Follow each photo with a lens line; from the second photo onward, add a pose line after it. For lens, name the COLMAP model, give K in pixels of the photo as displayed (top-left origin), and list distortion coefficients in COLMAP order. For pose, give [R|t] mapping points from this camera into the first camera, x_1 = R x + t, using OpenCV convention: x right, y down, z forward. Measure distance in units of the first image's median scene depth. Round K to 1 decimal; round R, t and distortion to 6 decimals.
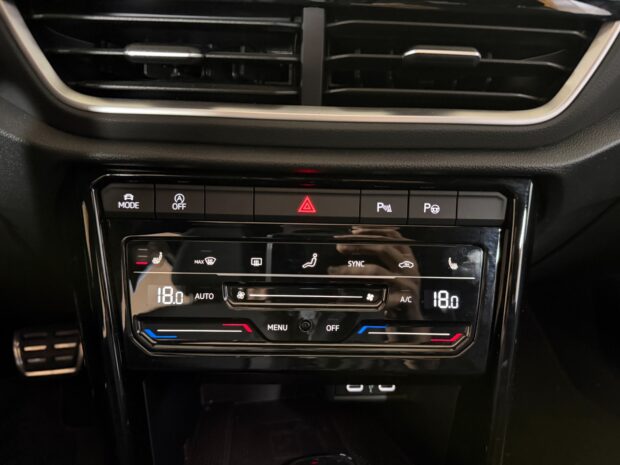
lens RADIAL K [[458.5, 0, 309.8], [0, 458.5, 231.4], [0, 0, 1]] dist [0.042834, -0.059403]
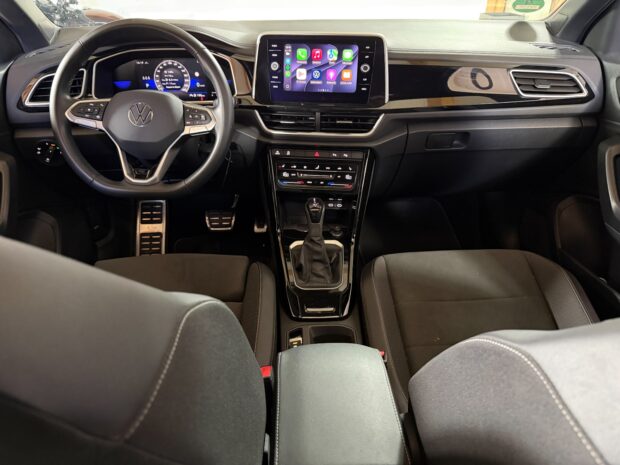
lens RADIAL K [[431.3, 0, 308.7], [0, 431.3, 243.1], [0, 0, 1]] dist [0.007088, -0.039500]
pose [[0.990180, 0.043884, -0.132728, 0.498417], [-0.028828, 0.993142, 0.113304, 0.321486], [0.136790, -0.108365, 0.984655, -3.155996]]
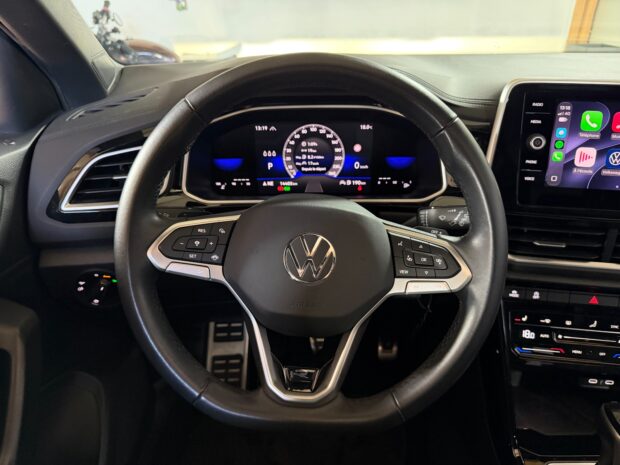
lens RADIAL K [[446.6, 0, 310.0], [0, 446.6, 232.5], [0, 0, 1]] dist [0.044144, -0.076979]
pose [[0.980592, 0.046190, -0.190539, -0.997730], [-0.042415, 0.998816, 0.023843, -0.392512], [0.191414, -0.015299, 0.981390, -1.481845]]
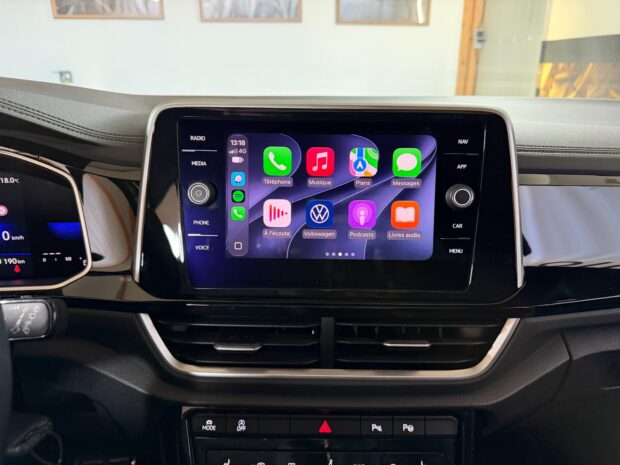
lens RADIAL K [[458.5, 0, 309.8], [0, 458.5, 231.4], [0, 0, 1]] dist [0.042834, -0.059403]
pose [[0.999559, -0.013960, -0.026199, -0.007553], [0.010054, 0.989571, -0.143698, -0.480532], [0.027932, 0.143371, 0.989275, -0.604257]]
